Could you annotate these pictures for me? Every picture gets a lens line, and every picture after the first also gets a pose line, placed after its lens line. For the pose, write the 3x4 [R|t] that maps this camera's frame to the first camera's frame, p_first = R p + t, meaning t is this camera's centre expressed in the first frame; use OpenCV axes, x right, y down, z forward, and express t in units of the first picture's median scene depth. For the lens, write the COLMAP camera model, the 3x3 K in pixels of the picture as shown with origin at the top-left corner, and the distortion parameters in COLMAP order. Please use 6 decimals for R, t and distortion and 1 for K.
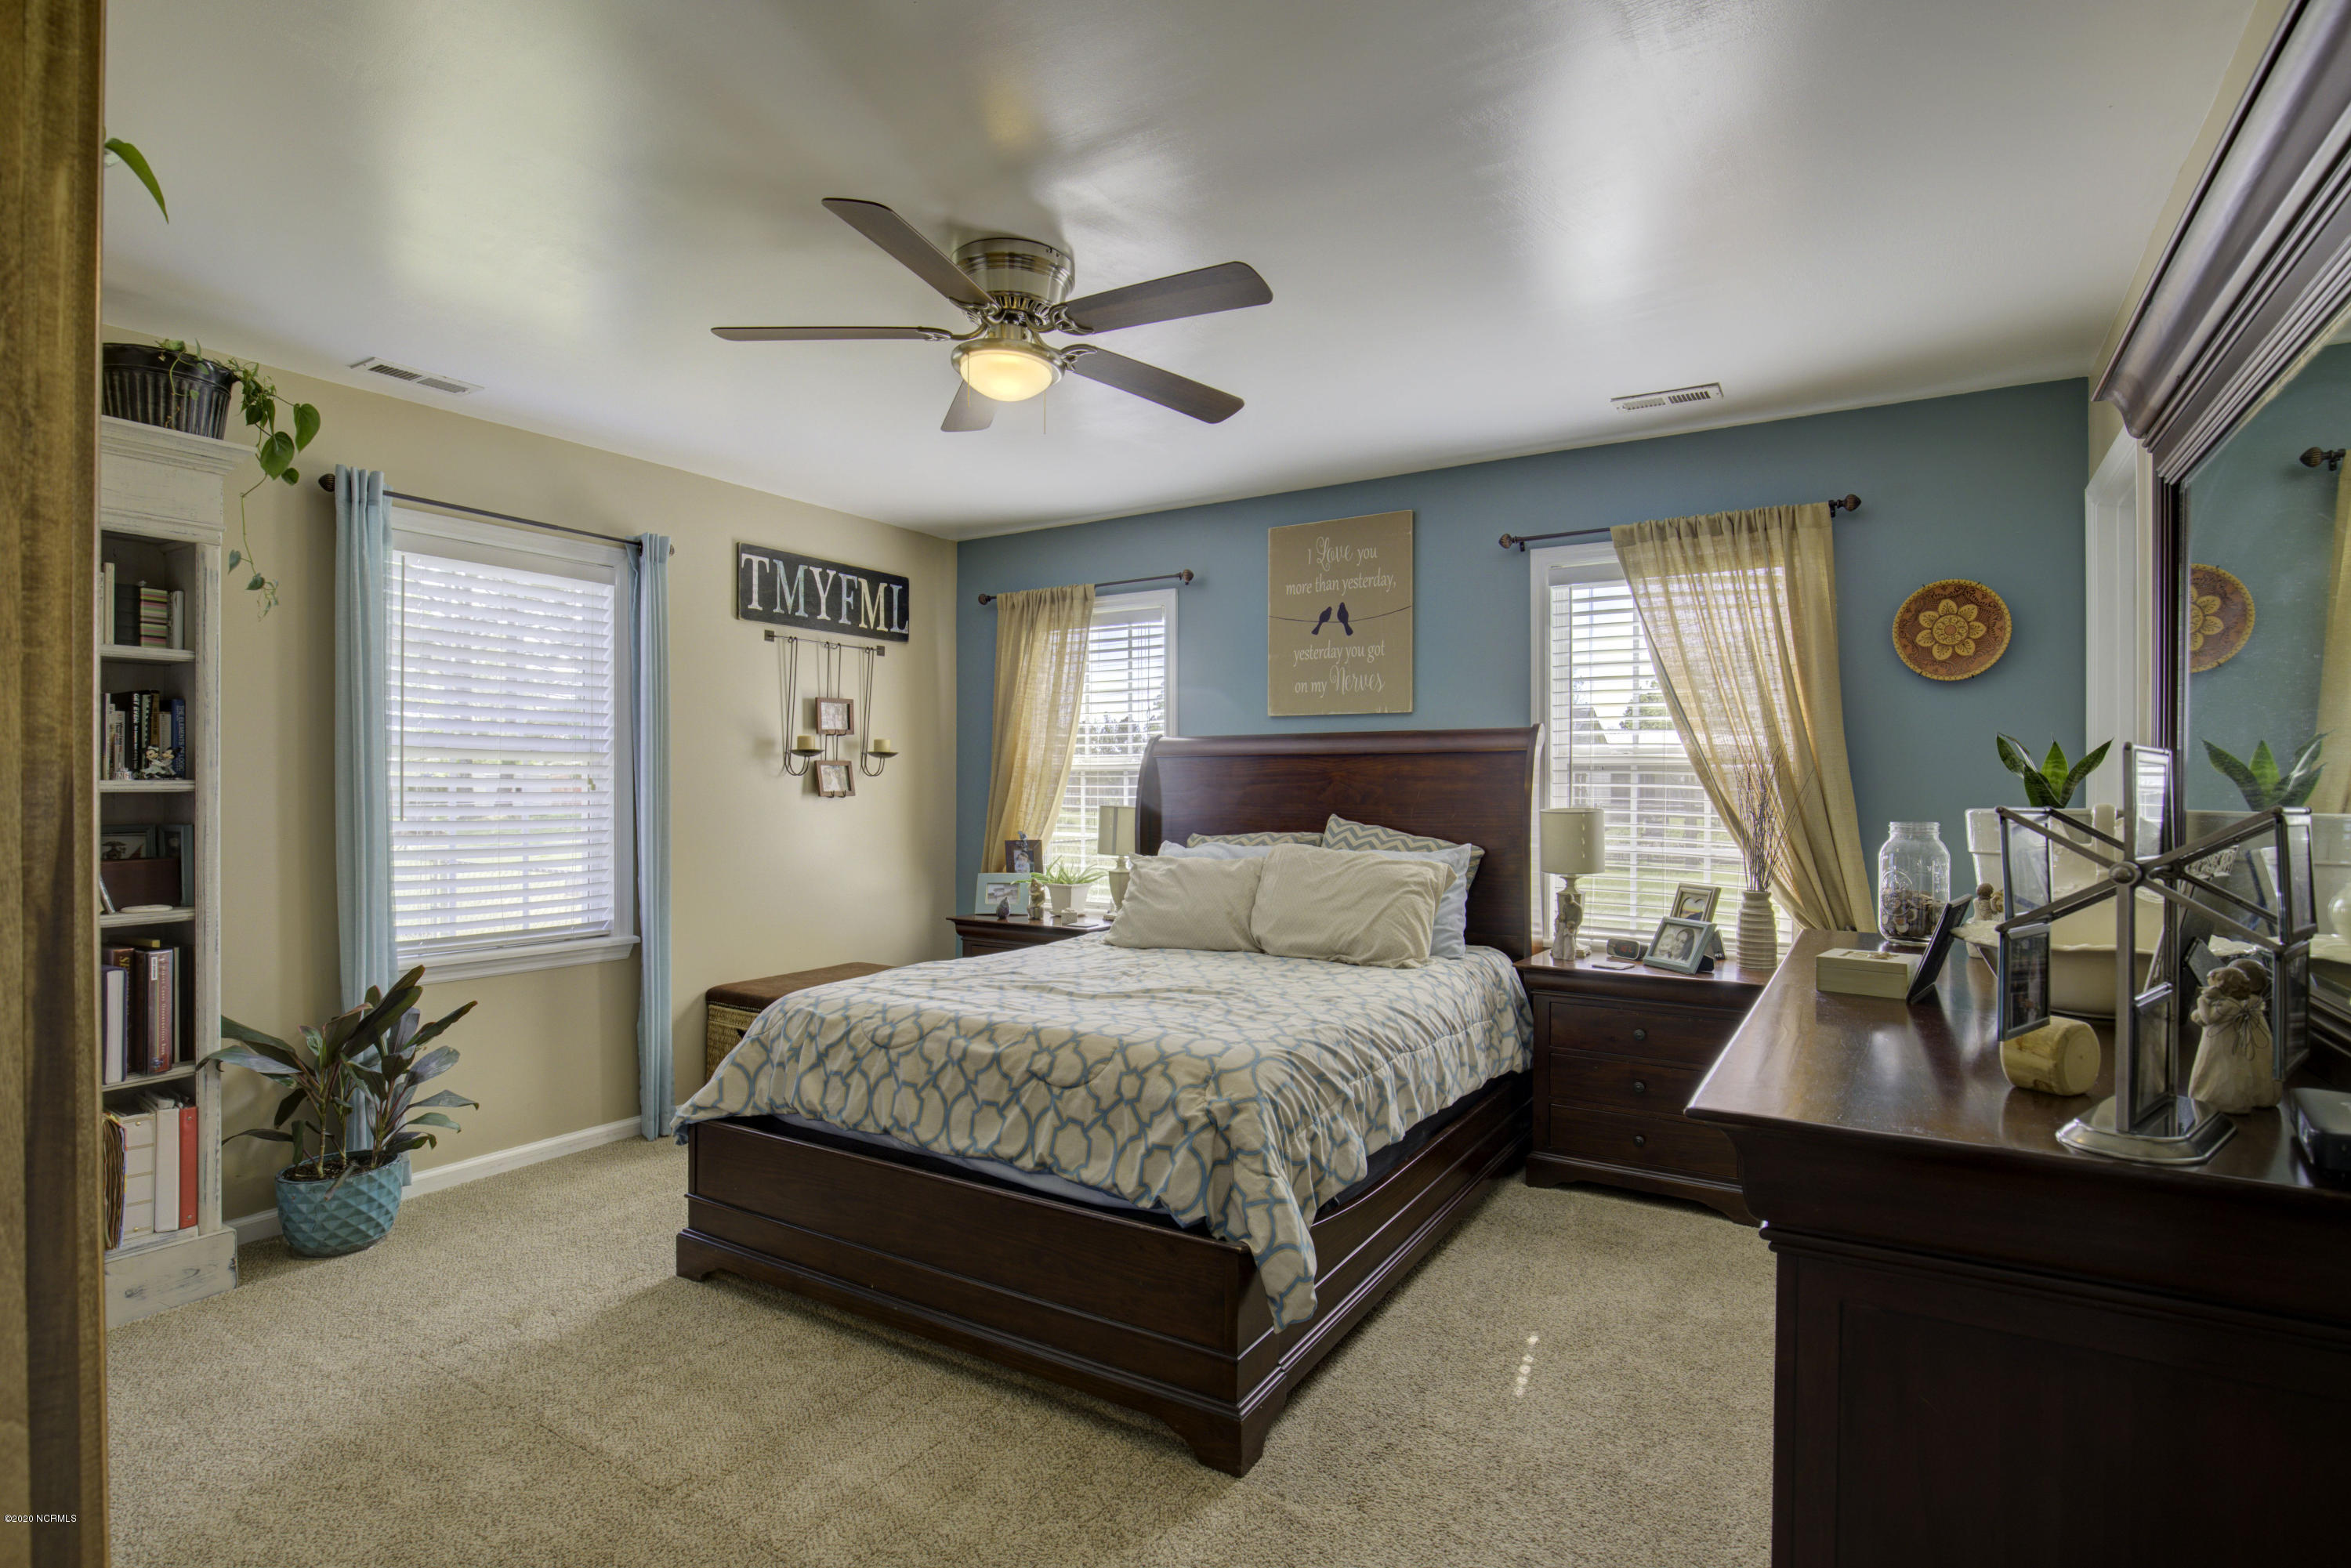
lens RADIAL K [[1174.8, 0, 1178.3], [0, 1174.8, 788.3], [0, 0, 1]] dist [-0.029385, 0.006427]
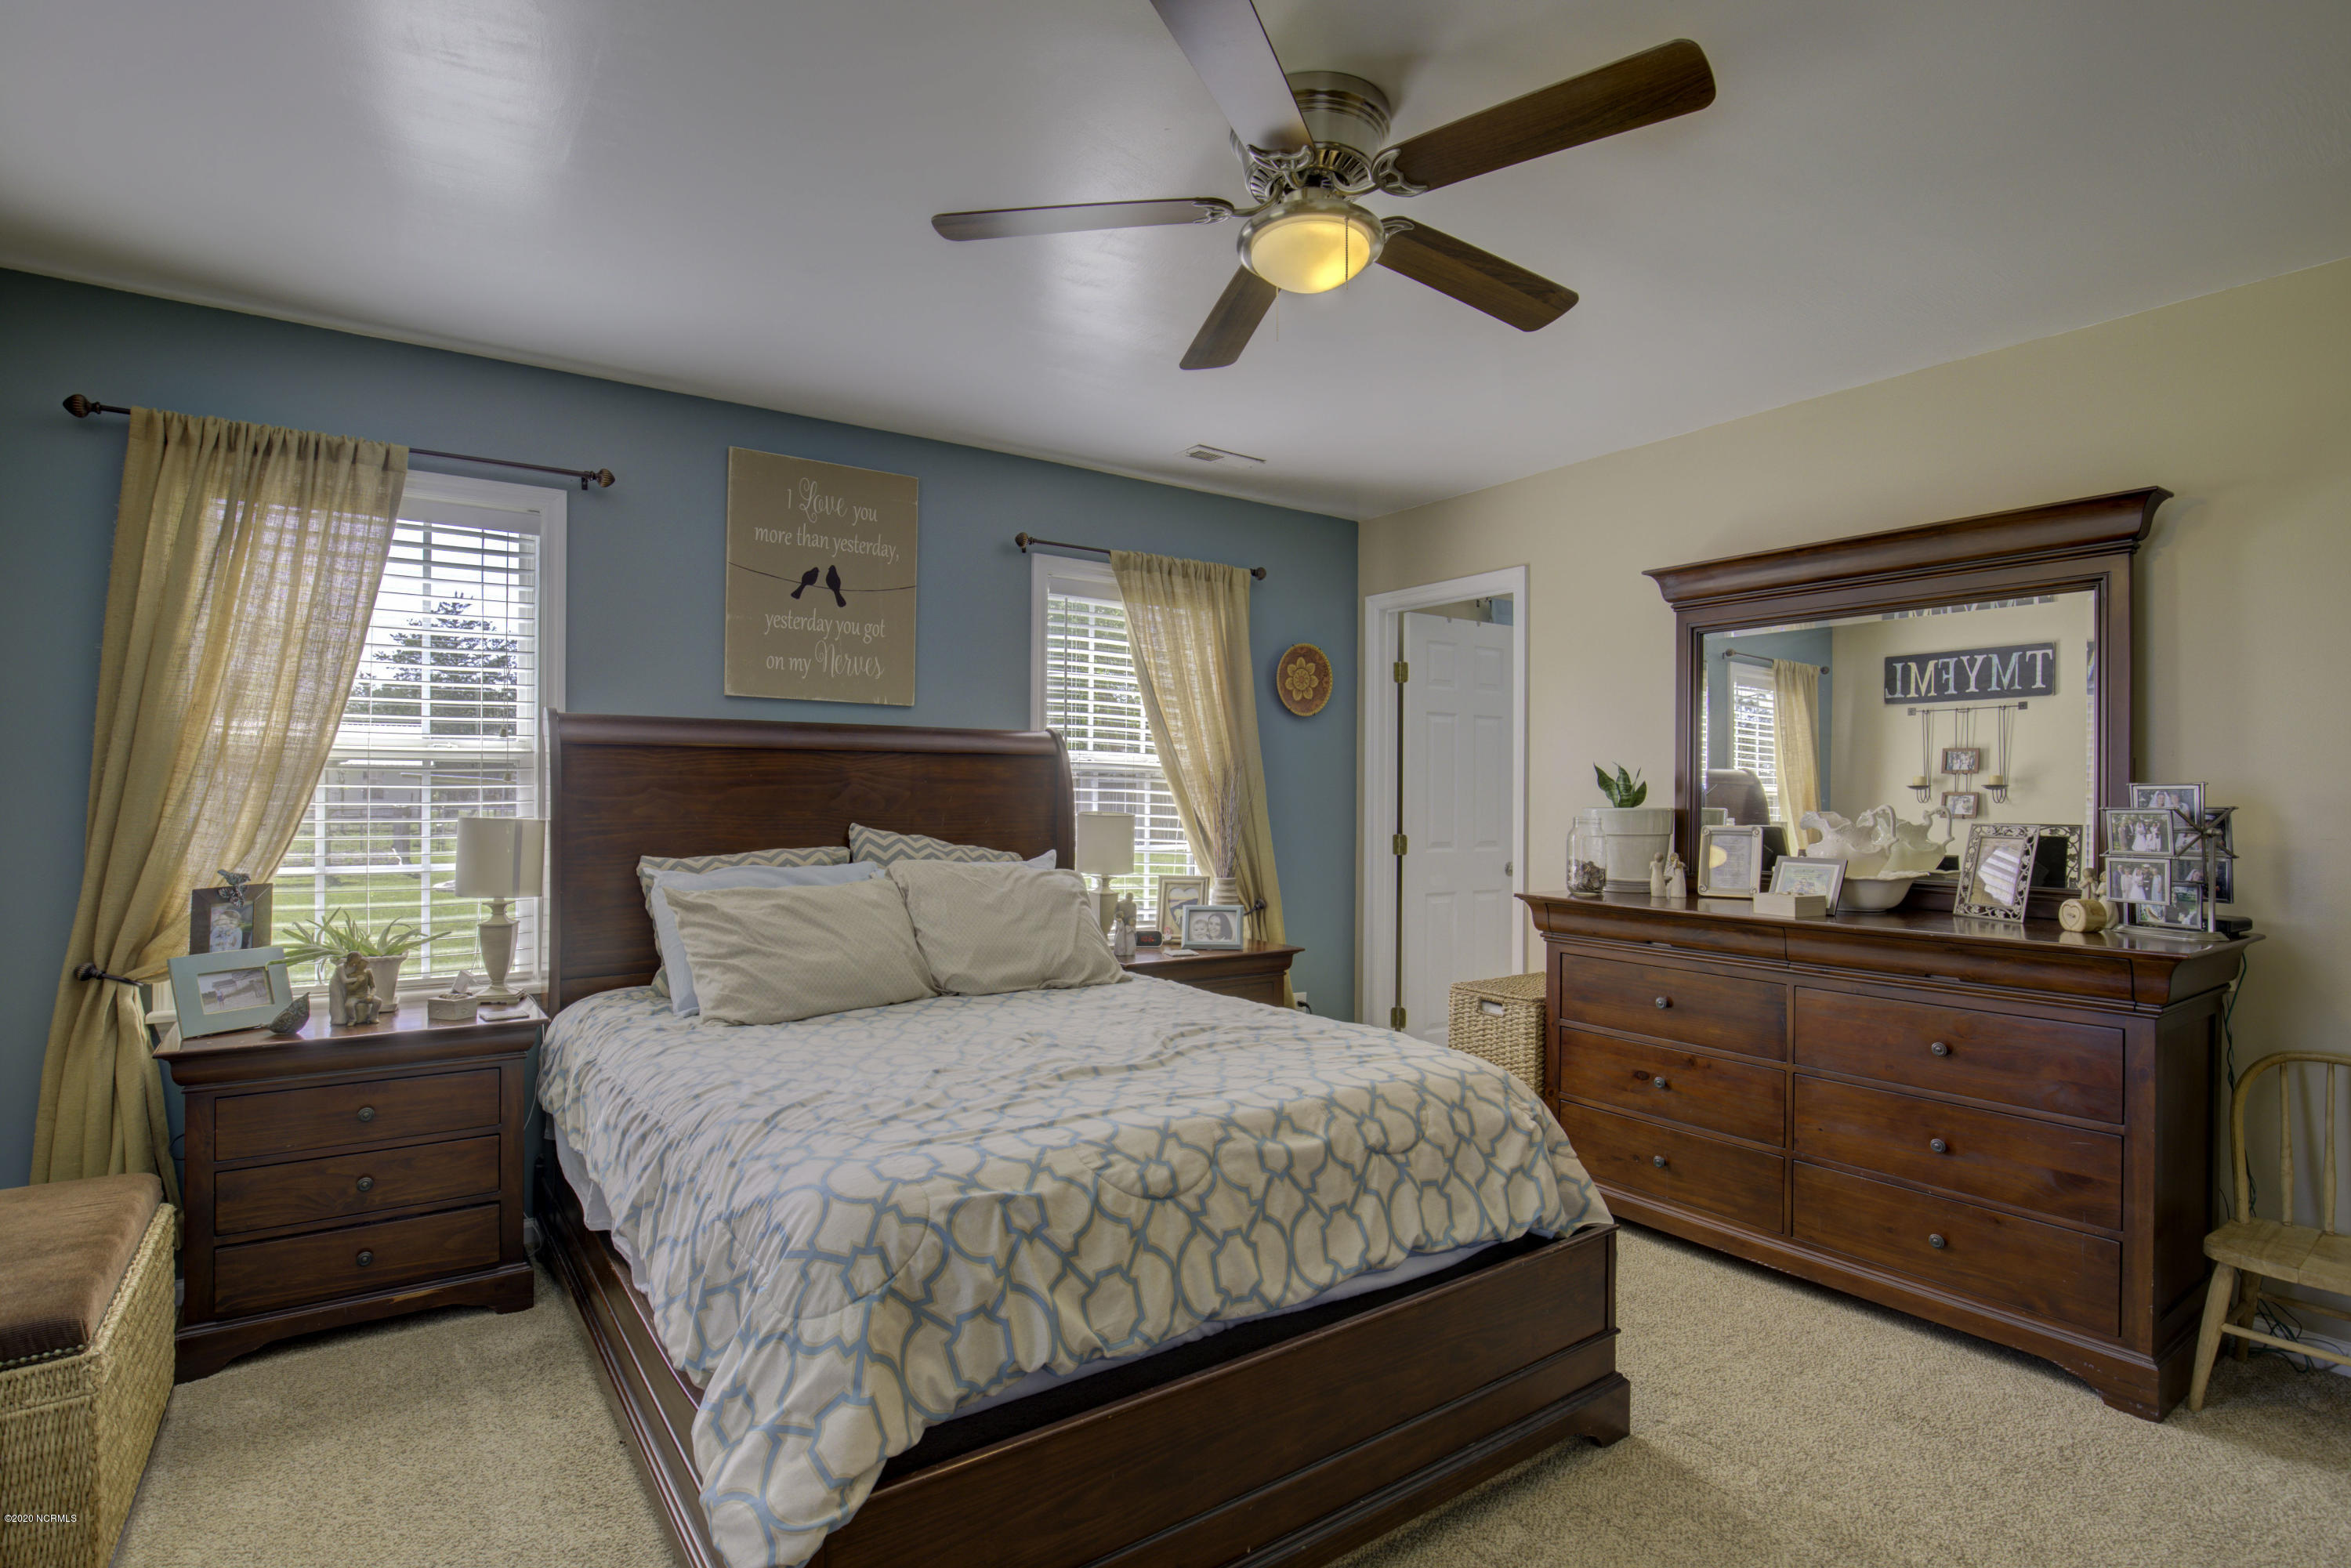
lens RADIAL K [[1174.8, 0, 1177.0], [0, 1174.8, 774.9], [0, 0, 1]] dist [-0.029385, 0.006427]
pose [[0.372889, 0.014814, 0.927758, -0.597022], [-0.006445, 0.999890, -0.013376, -0.002359], [-0.927854, -0.000992, 0.372943, 0.529407]]
